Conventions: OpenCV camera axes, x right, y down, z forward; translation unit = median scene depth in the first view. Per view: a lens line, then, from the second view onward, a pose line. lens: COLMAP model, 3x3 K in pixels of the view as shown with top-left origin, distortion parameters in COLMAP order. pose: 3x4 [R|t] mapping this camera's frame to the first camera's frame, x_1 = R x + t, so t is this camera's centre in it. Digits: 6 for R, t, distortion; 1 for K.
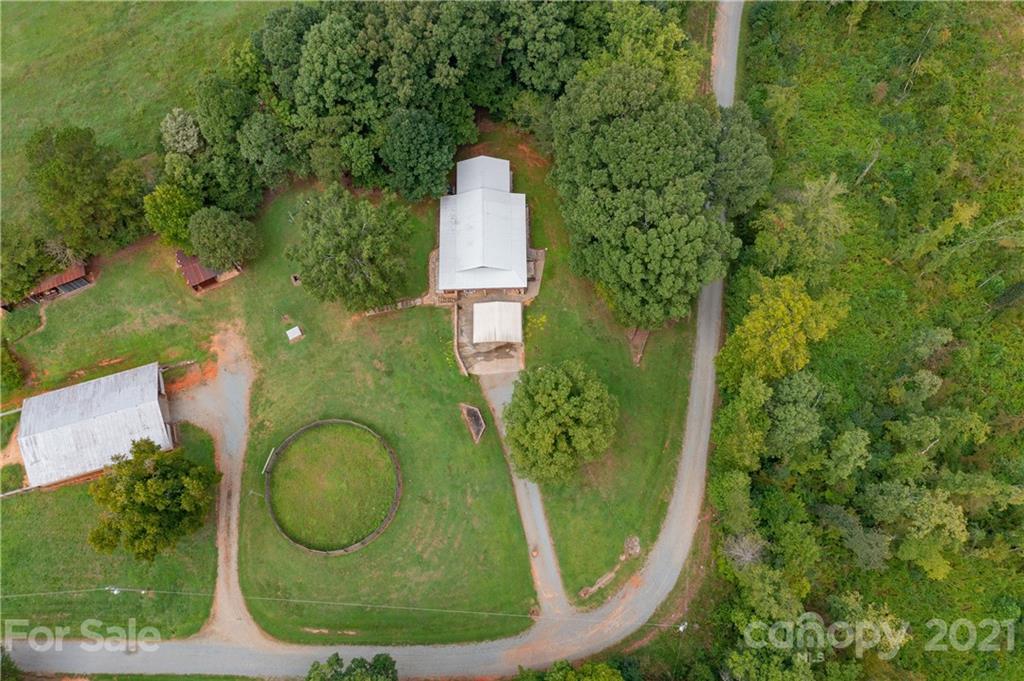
lens RADIAL K [[837.5, 0, 512.0], [0, 837.5, 340.5], [0, 0, 1]] dist [0.000562, 0.053859]
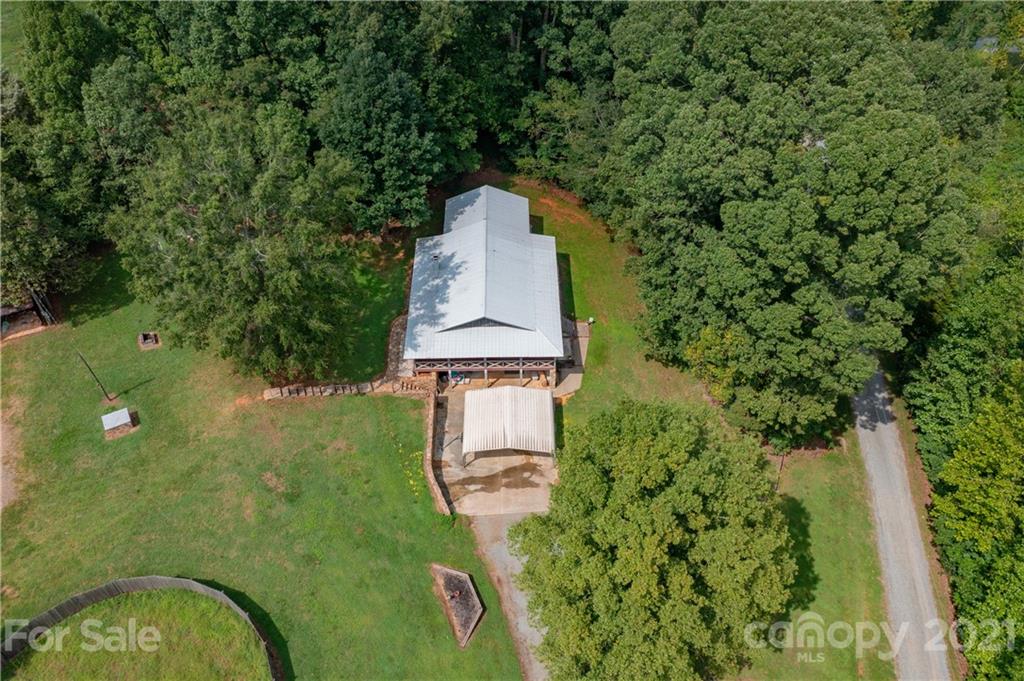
lens RADIAL K [[837.5, 0, 512.0], [0, 837.5, 340.5], [0, 0, 1]] dist [0.000562, 0.053859]
pose [[0.999650, 0.020441, 0.016796, -0.025893], [-0.011585, 0.908955, -0.416734, 0.159192], [-0.023785, 0.416393, 0.908873, 0.500130]]
